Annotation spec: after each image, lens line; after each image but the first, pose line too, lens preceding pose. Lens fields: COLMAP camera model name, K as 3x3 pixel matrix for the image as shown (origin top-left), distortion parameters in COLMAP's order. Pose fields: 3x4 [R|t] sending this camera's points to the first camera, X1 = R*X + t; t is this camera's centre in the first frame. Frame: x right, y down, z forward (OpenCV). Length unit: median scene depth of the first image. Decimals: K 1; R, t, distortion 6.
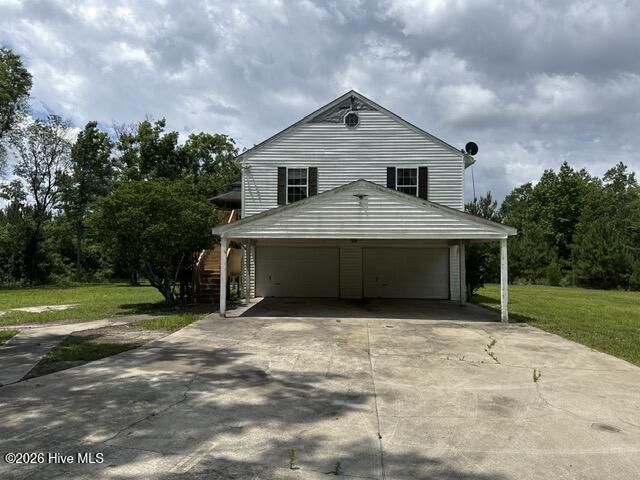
lens RADIAL K [[441.7, 0, 341.6], [0, 441.7, 249.1], [0, 0, 1]] dist [0.005191, -0.006824]
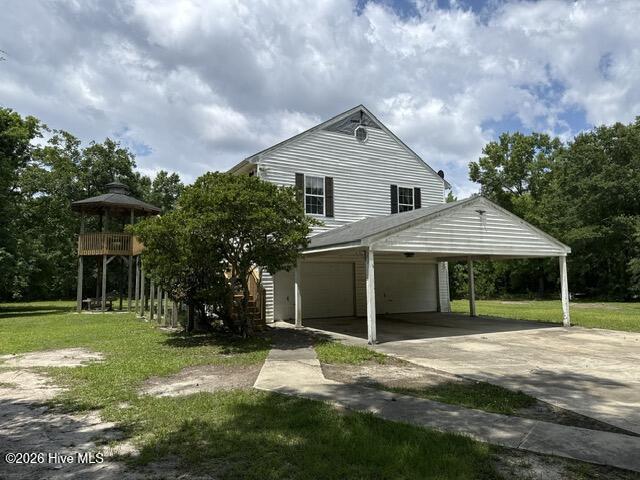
lens RADIAL K [[441.7, 0, 320.7], [0, 441.7, 239.0], [0, 0, 1]] dist [0.005191, -0.006824]
pose [[0.857674, 0.032267, 0.513181, -0.560388], [0.000646, 0.997961, -0.063828, 0.005358], [-0.514194, 0.055075, 0.855904, 0.214298]]
